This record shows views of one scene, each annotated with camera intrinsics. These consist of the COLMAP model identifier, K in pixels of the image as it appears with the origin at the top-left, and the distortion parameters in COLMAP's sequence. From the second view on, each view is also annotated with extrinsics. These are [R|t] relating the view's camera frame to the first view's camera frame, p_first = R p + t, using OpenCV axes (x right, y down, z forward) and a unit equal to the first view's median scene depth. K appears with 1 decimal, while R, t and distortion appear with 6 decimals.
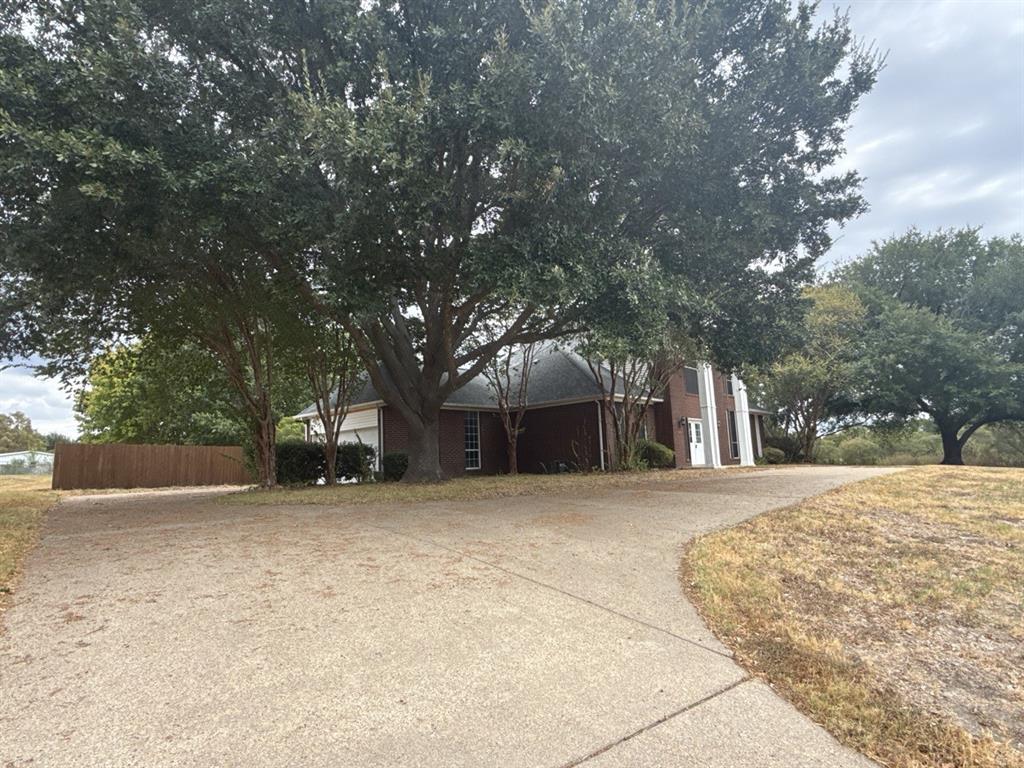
lens RADIAL K [[538.2, 0, 508.7], [0, 538.2, 384.0], [0, 0, 1]] dist [0.029475, 0.000529]
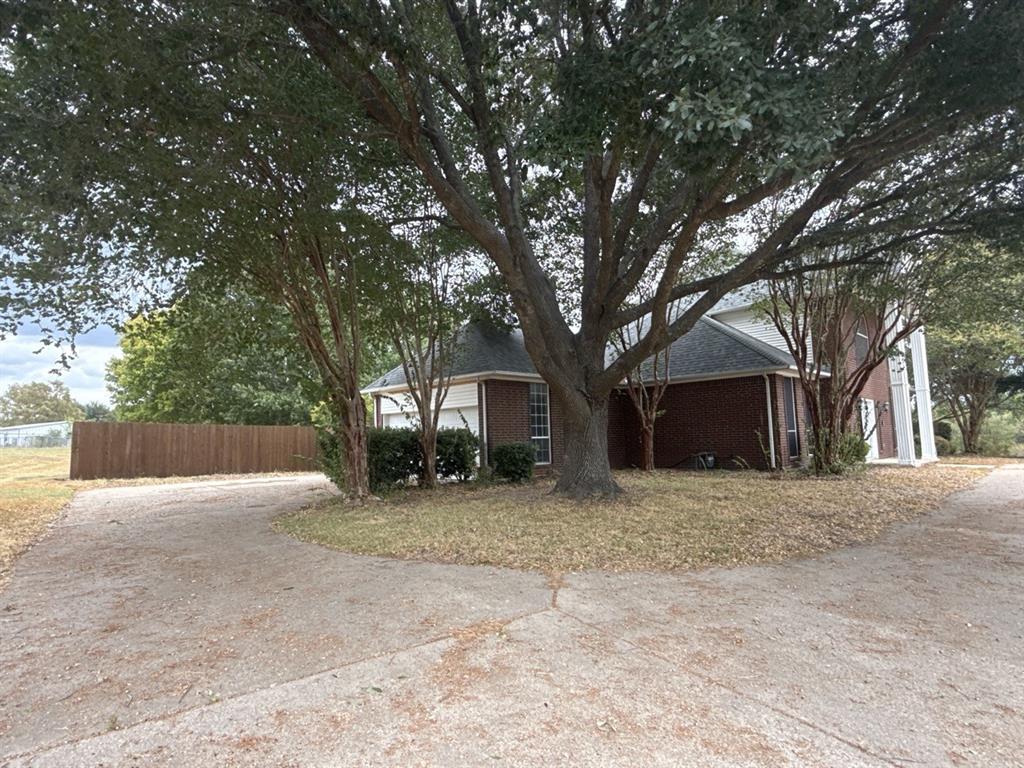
lens RADIAL K [[538.2, 0, 514.5], [0, 538.2, 383.9], [0, 0, 1]] dist [0.029475, 0.000529]
pose [[0.999207, 0.009493, -0.038669, -0.141441], [-0.007581, 0.998756, 0.049292, 0.008327], [0.039089, -0.048960, 0.998036, 0.215309]]
